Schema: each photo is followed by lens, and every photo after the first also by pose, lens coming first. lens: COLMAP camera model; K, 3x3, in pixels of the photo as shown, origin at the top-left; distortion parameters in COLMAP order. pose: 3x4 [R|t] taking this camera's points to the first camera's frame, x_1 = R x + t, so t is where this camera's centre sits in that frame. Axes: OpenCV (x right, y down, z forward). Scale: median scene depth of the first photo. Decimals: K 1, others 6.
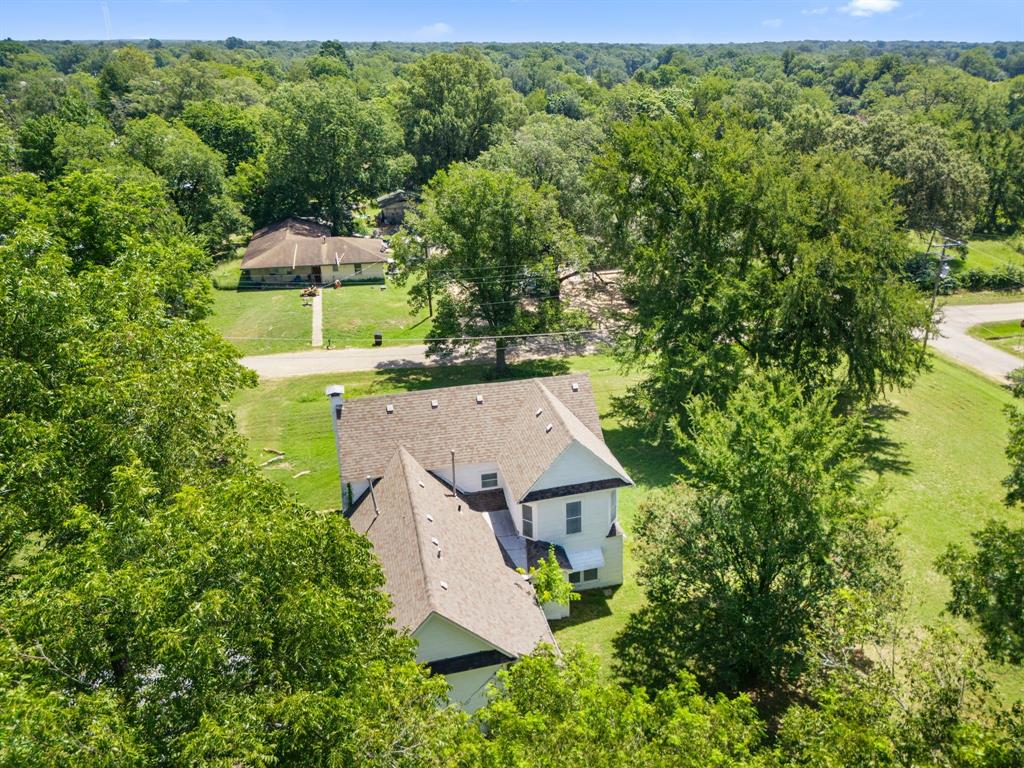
lens RADIAL K [[754.4, 0, 516.1], [0, 754.4, 381.5], [0, 0, 1]] dist [0.070297, -0.059013]
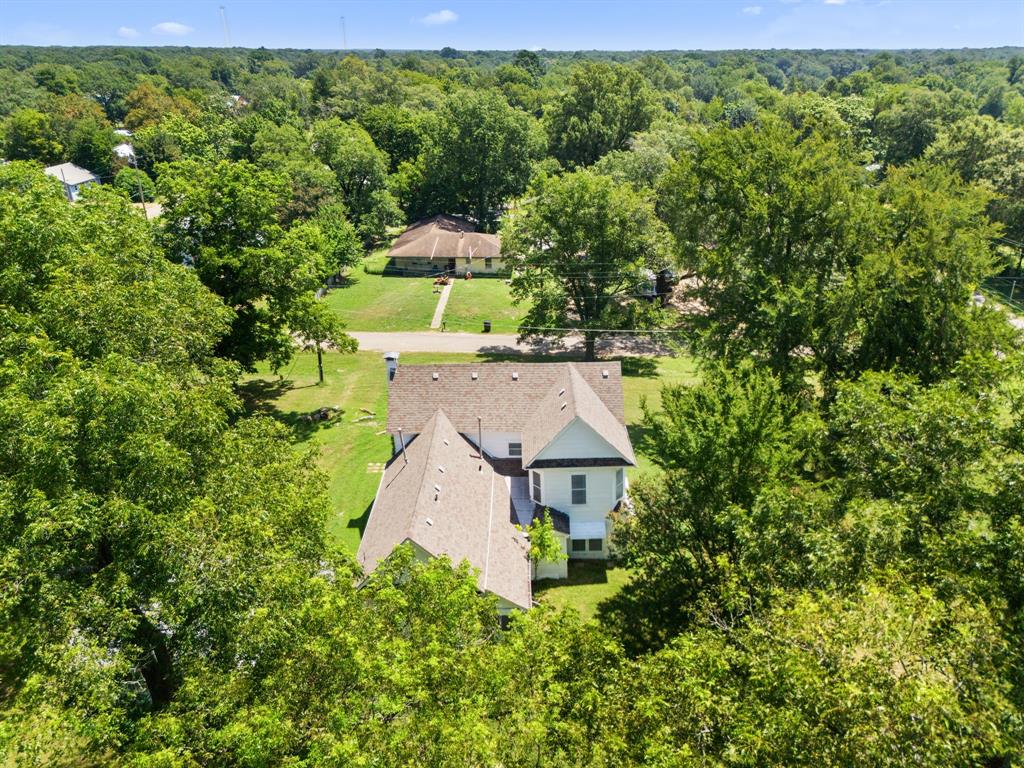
lens RADIAL K [[741.3, 0, 525.5], [0, 741.3, 386.0], [0, 0, 1]] dist [0.094350, -0.055613]
pose [[0.972568, 0.096109, -0.211835, 0.108738], [-0.096060, 0.995320, 0.010550, 0.013792], [0.211857, 0.010088, 0.977249, -0.035847]]
